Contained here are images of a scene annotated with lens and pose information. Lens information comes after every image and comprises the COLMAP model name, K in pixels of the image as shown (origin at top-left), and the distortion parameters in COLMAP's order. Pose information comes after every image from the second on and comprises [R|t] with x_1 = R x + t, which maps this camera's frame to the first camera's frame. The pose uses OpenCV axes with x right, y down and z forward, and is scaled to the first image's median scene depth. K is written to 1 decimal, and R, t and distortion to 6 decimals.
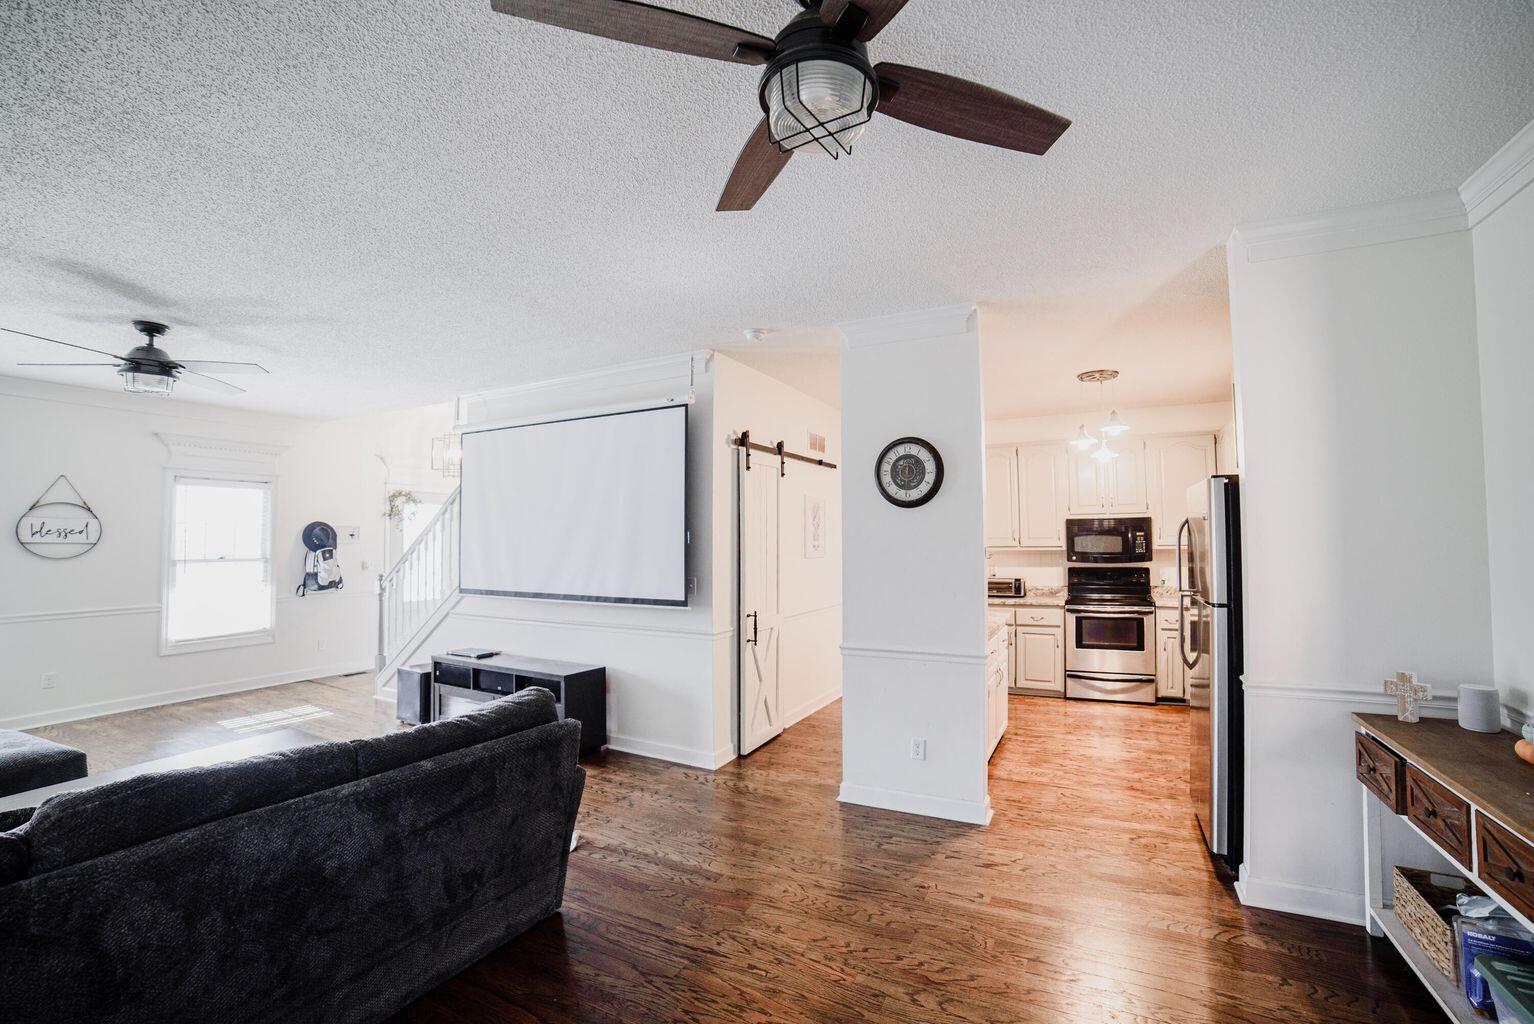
lens RADIAL K [[650.8, 0, 770.7], [0, 650.8, 518.9], [0, 0, 1]] dist [-0.076594, 0.020441]
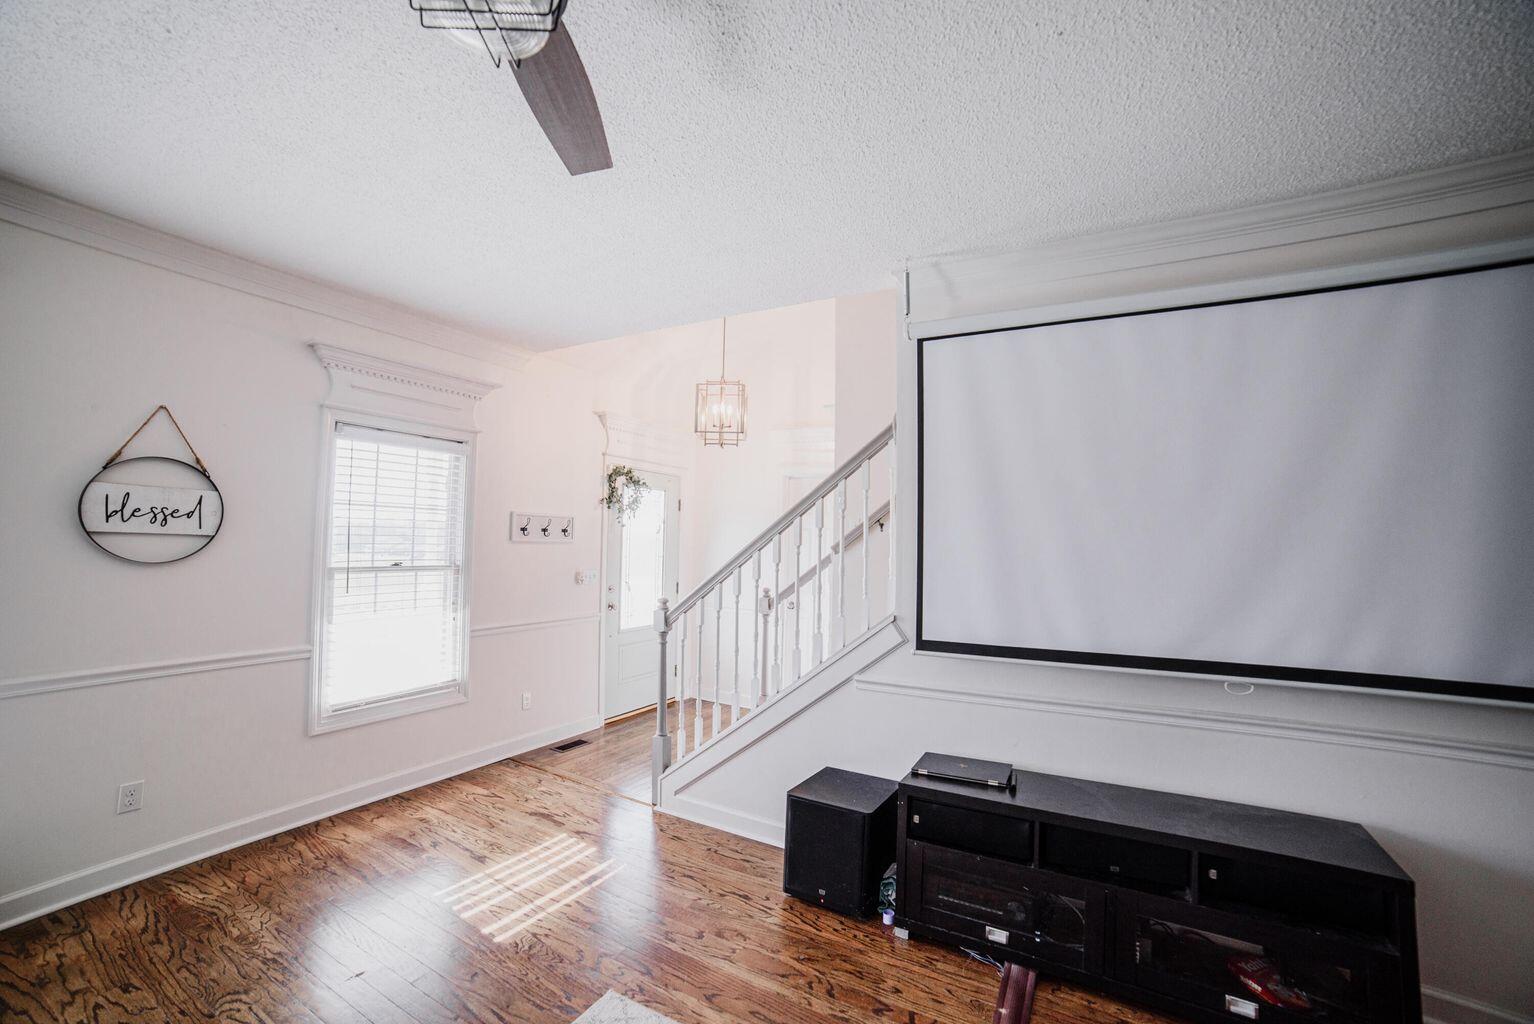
lens RADIAL K [[650.8, 0, 750.6], [0, 650.8, 518.2], [0, 0, 1]] dist [-0.076594, 0.020441]
pose [[0.997765, 0.019439, -0.063935, -0.548088], [-0.019935, 0.999776, -0.007127, 0.017179], [0.063782, 0.008386, 0.997929, 0.441971]]
